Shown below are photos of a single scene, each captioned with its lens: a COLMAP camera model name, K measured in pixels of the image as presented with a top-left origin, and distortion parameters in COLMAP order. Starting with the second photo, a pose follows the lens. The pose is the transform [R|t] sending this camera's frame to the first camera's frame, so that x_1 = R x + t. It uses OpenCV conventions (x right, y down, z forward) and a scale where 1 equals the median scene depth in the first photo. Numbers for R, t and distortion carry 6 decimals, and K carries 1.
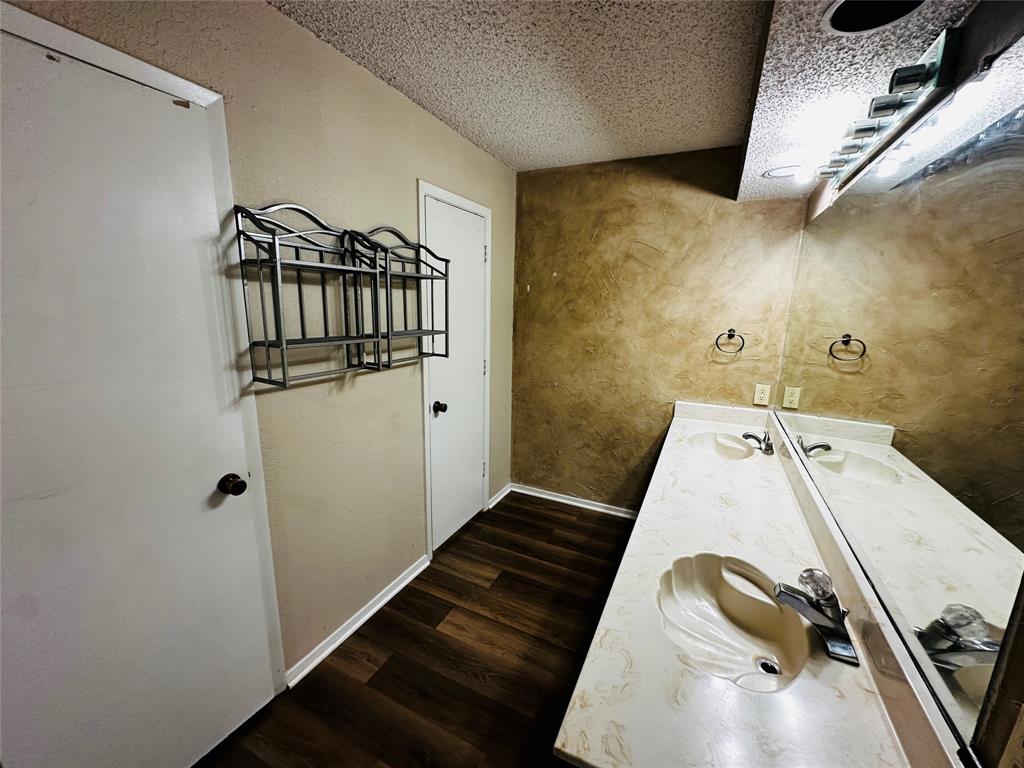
lens RADIAL K [[409.4, 0, 512.0], [0, 409.4, 384.0], [0, 0, 1]] dist [-0.015355, 0.000103]
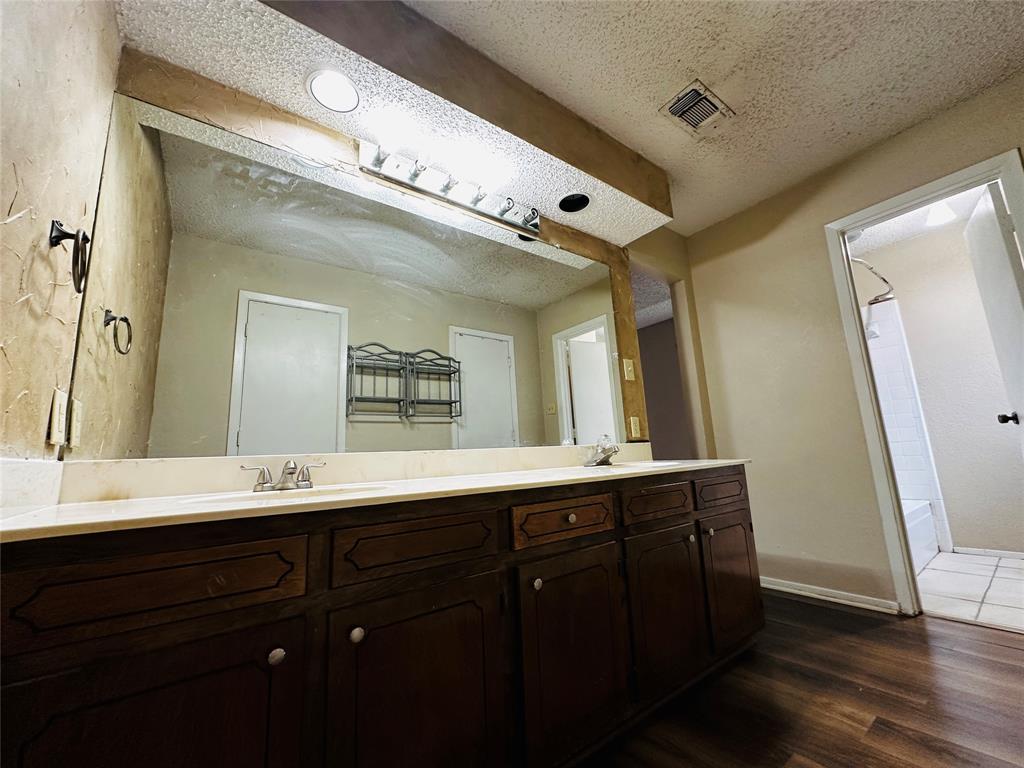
lens RADIAL K [[409.4, 0, 512.0], [0, 409.4, 384.0], [0, 0, 1]] dist [-0.015355, 0.000103]
pose [[0.883916, -0.136602, -0.447250, 0.853588], [-0.032967, 0.935805, -0.350974, 0.426233], [0.466483, 0.324976, 0.822669, -0.375444]]
